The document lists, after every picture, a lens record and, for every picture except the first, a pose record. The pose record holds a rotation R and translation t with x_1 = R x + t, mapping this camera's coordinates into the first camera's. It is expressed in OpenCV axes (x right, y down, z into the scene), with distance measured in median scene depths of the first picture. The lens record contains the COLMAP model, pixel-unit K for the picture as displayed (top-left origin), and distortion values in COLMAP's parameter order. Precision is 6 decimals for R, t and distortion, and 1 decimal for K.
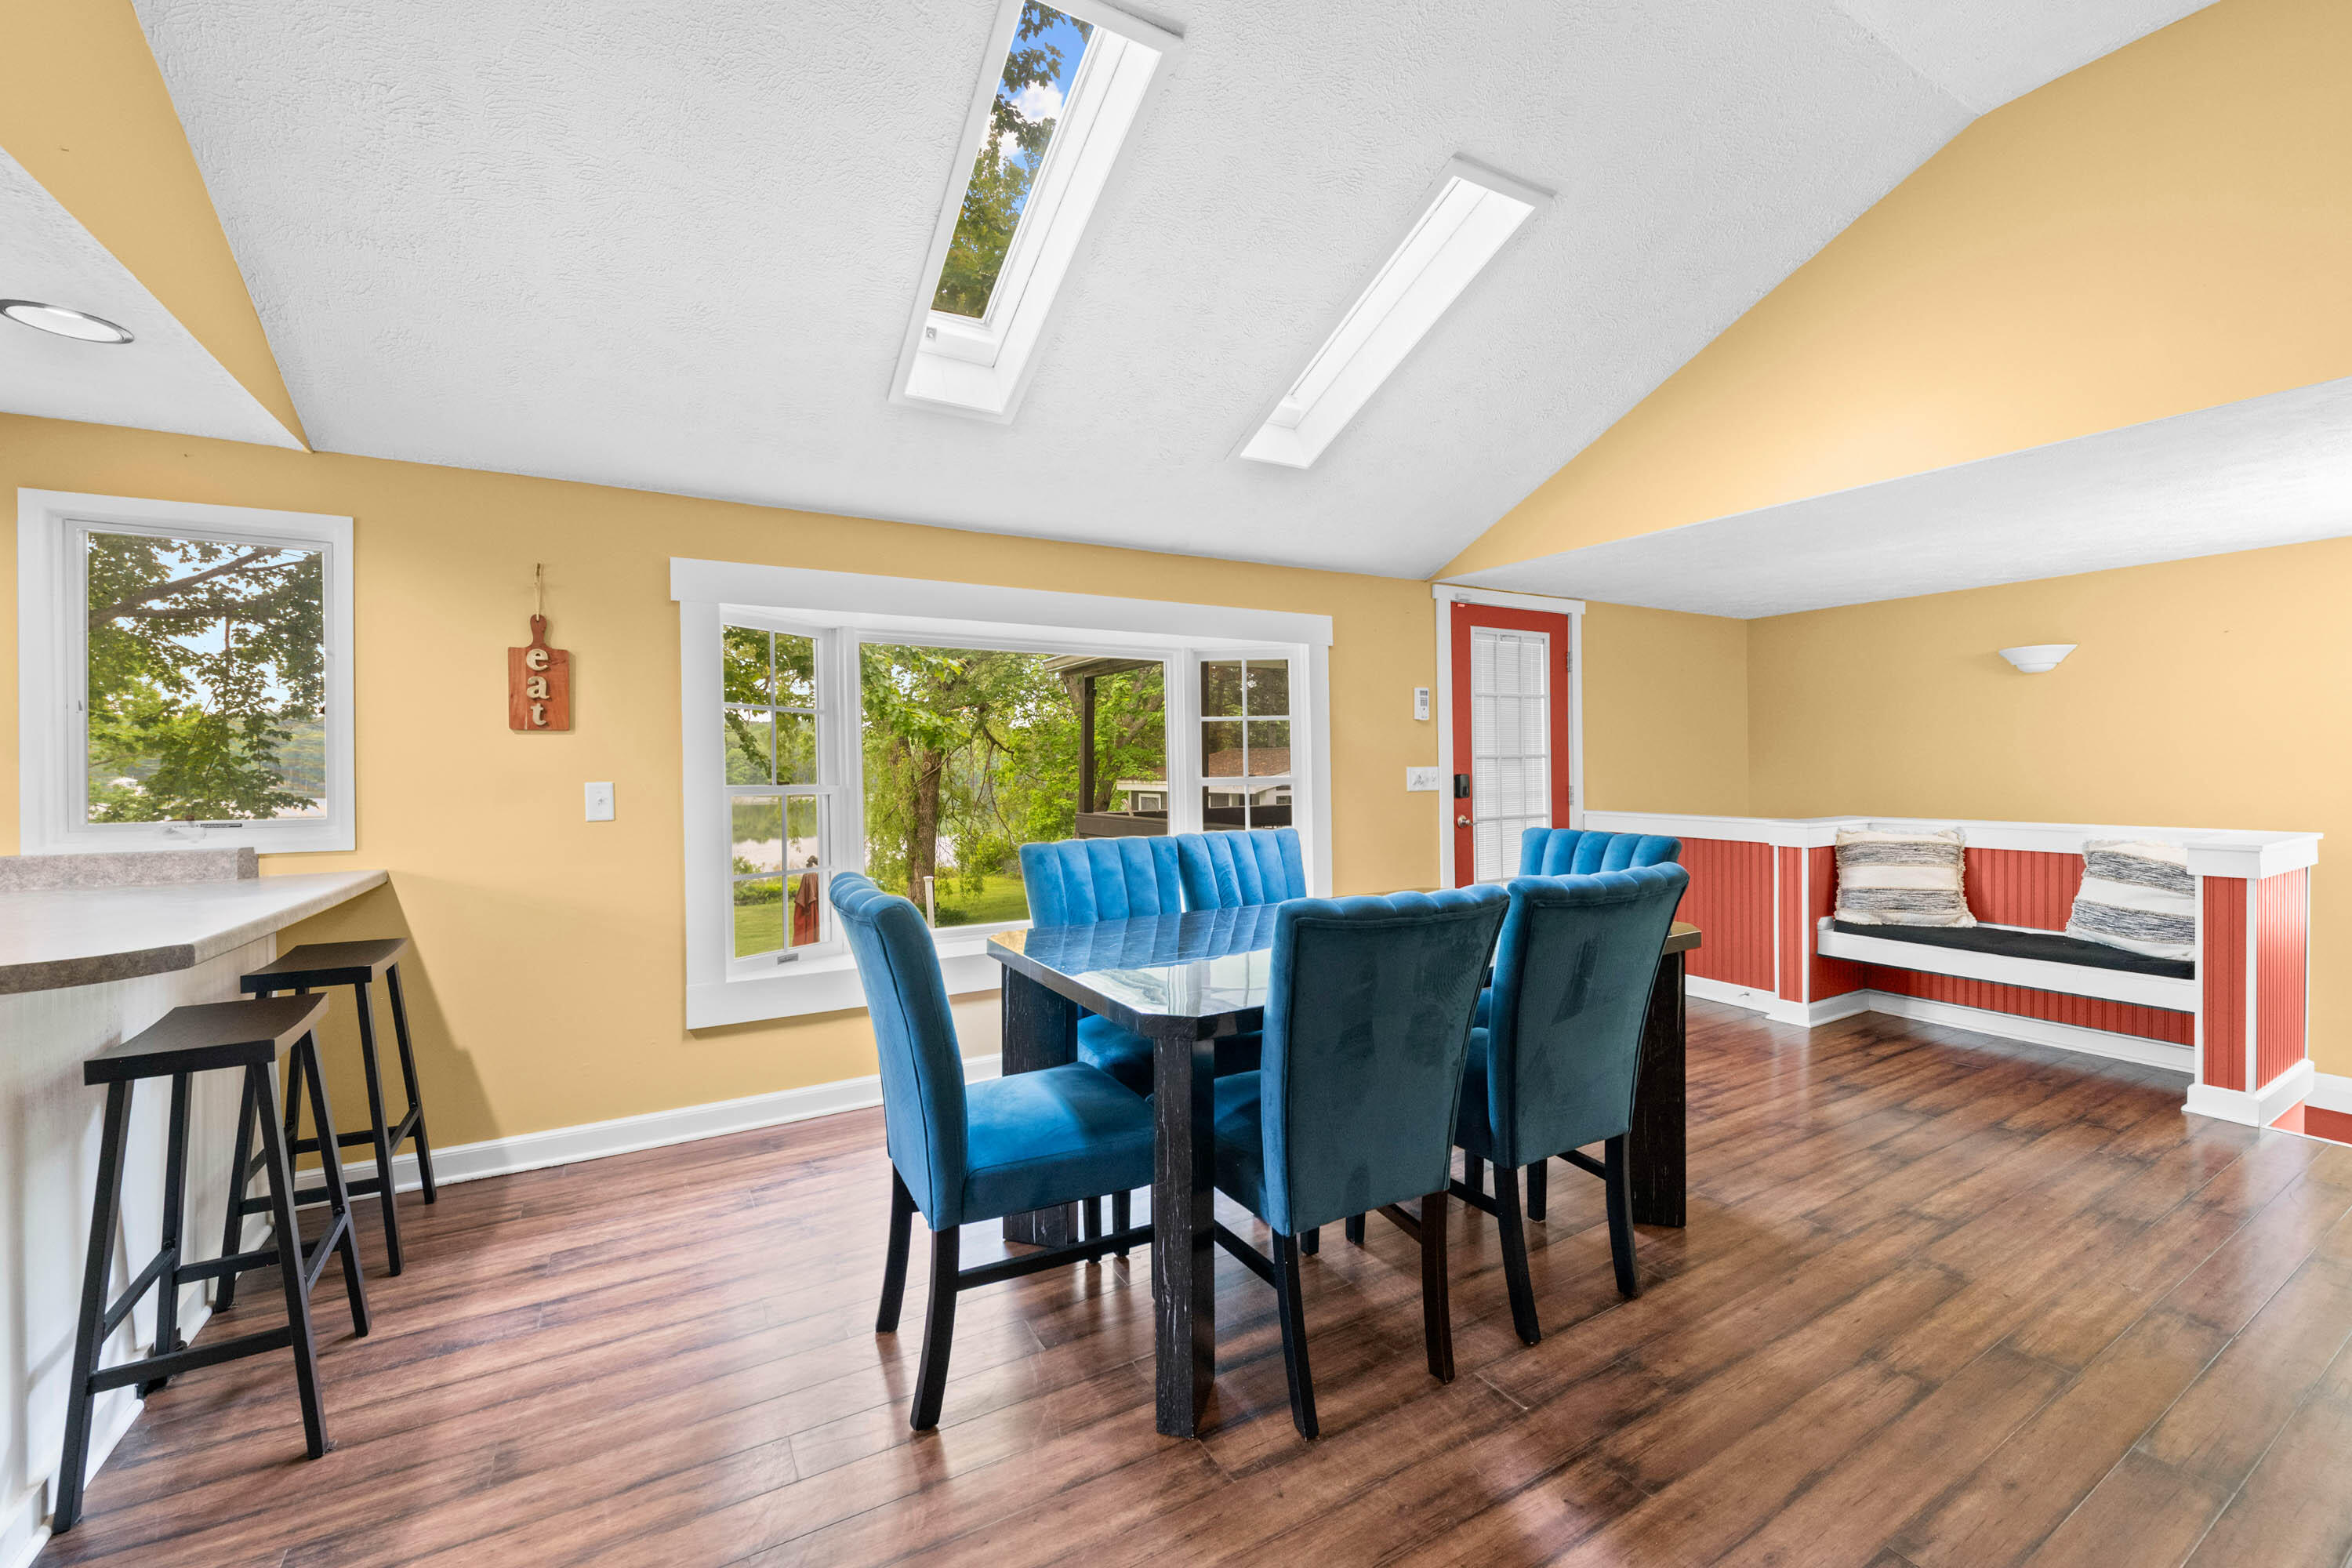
lens RADIAL K [[923.6, 0, 1173.6], [0, 923.6, 778.4], [0, 0, 1]] dist [-0.011163, -0.000928]
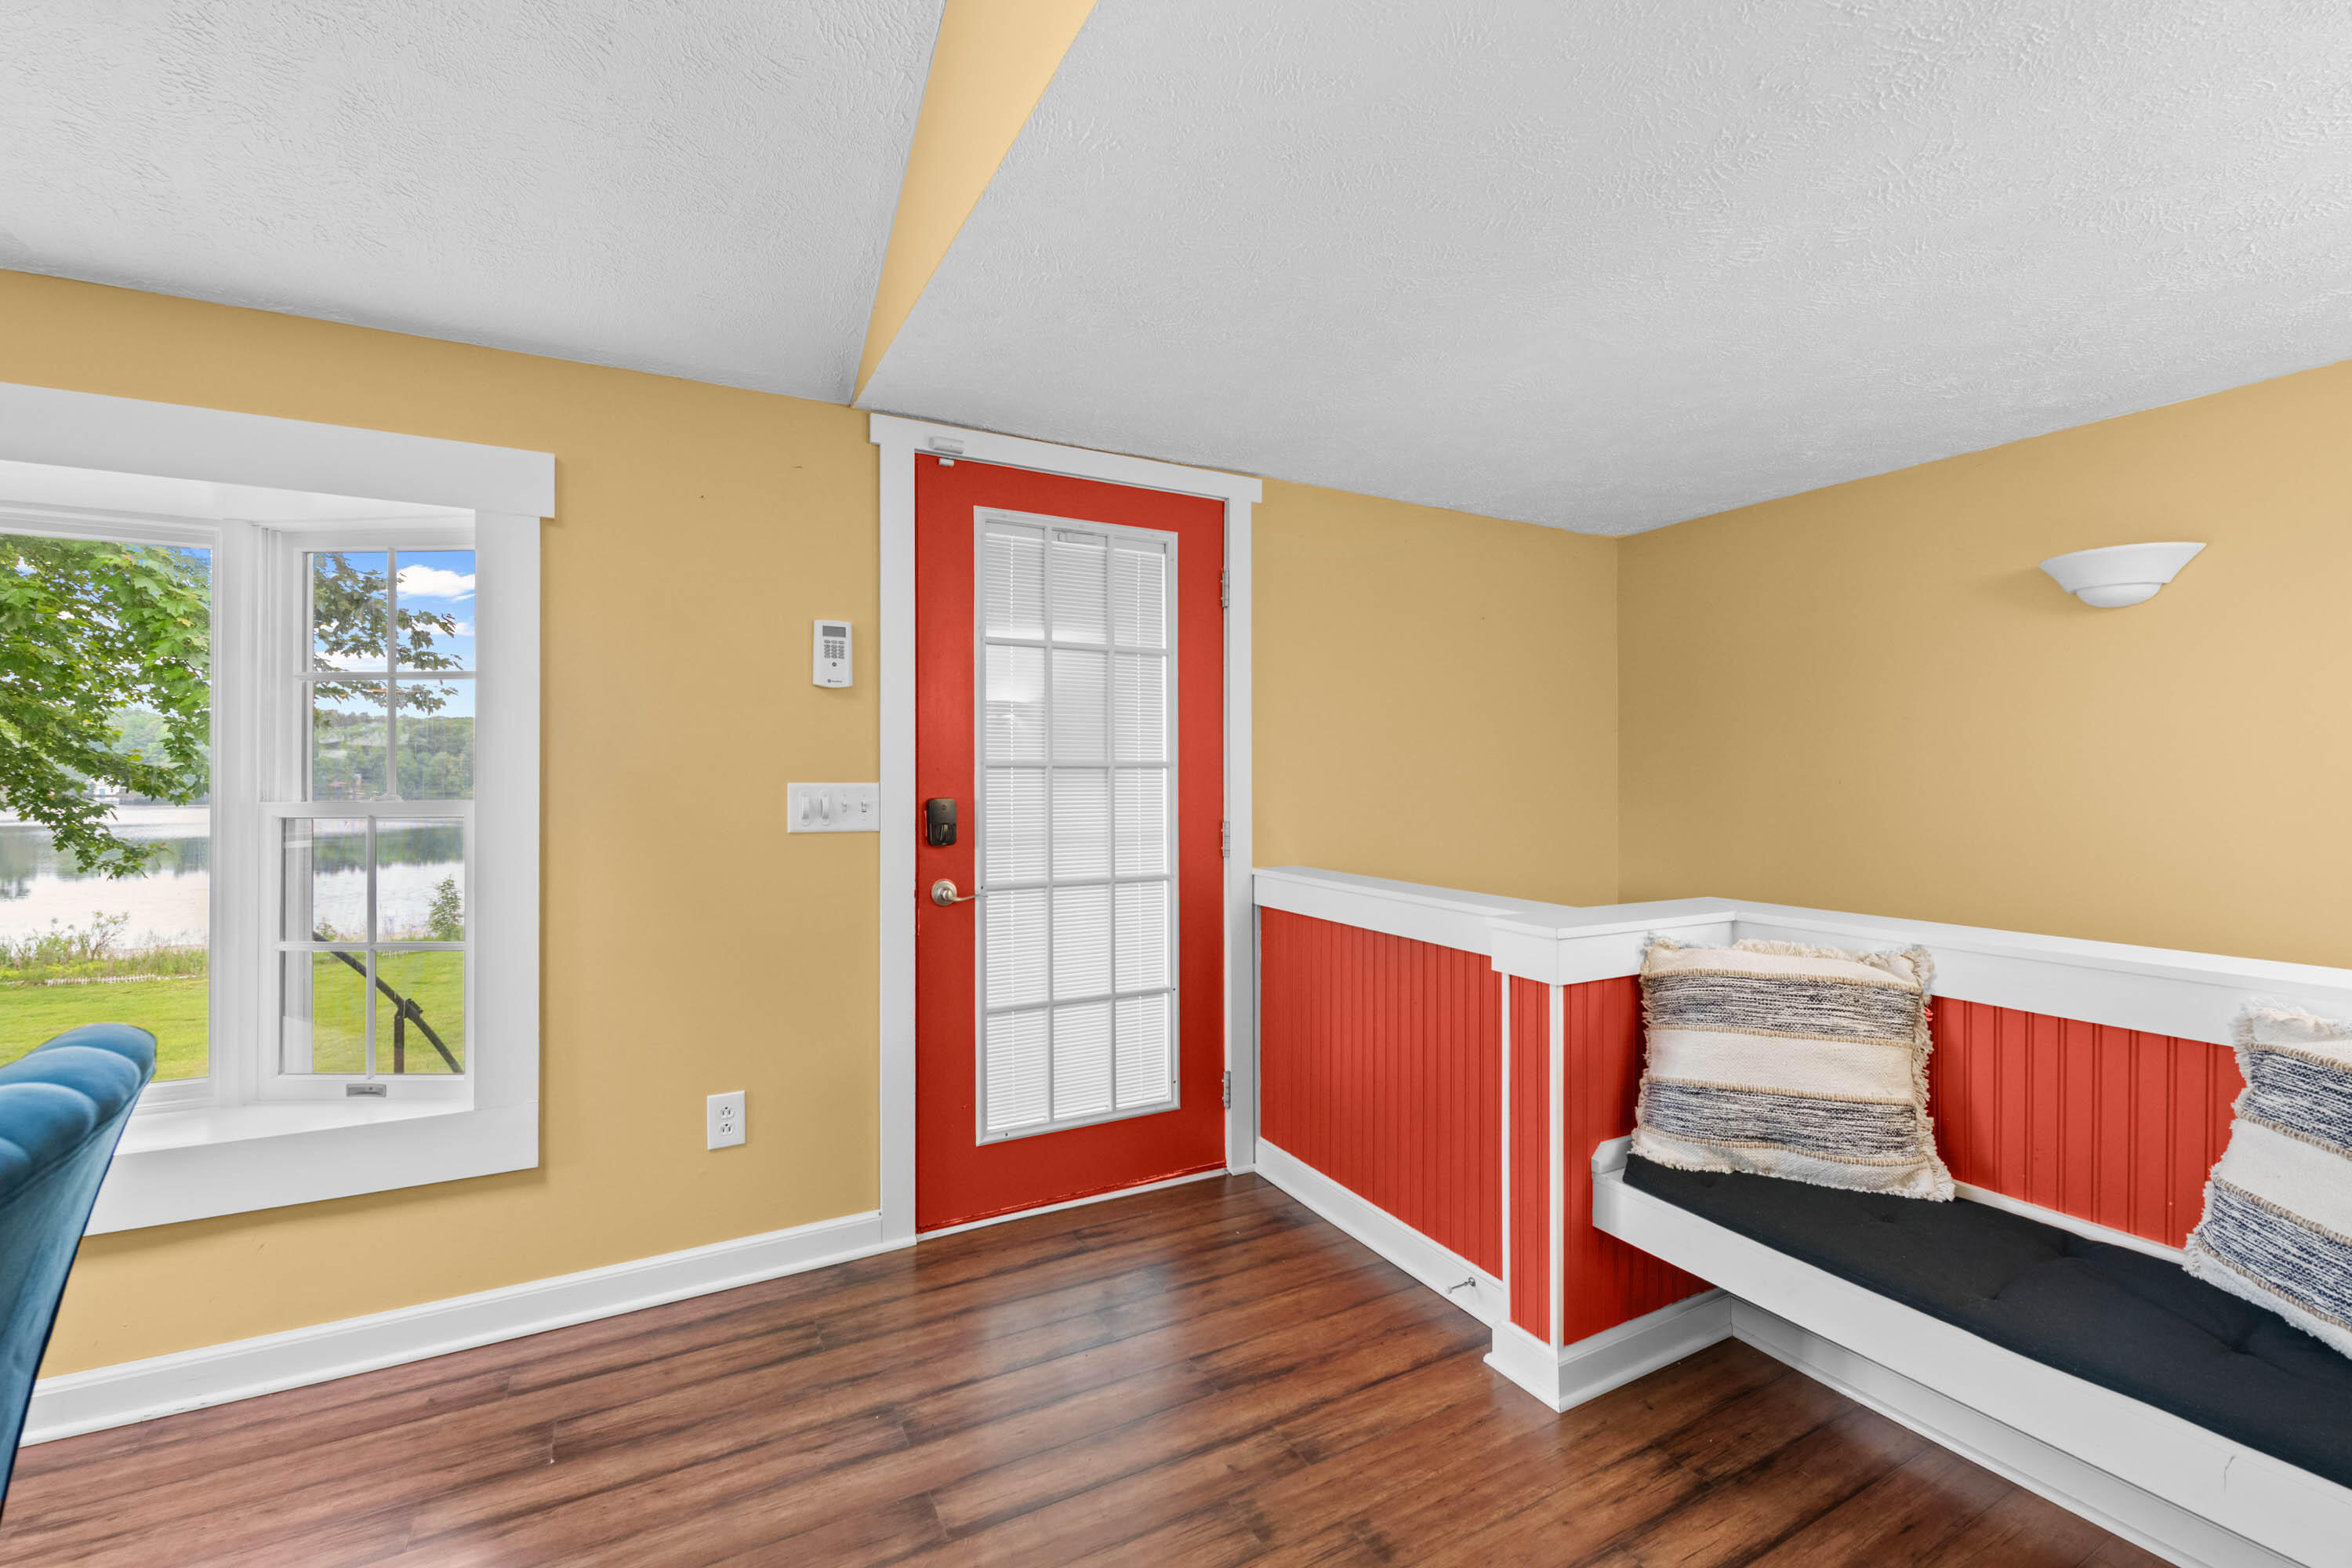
lens RADIAL K [[986.2, 0, 1175.1], [0, 986.2, 780.4], [0, 0, 1]] dist [-0.004590, 0.000206]
pose [[0.999733, 0.014316, -0.018155, 0.511464], [-0.014468, 0.999862, -0.008226, -0.013359], [0.018034, 0.008487, 0.999801, 0.530064]]
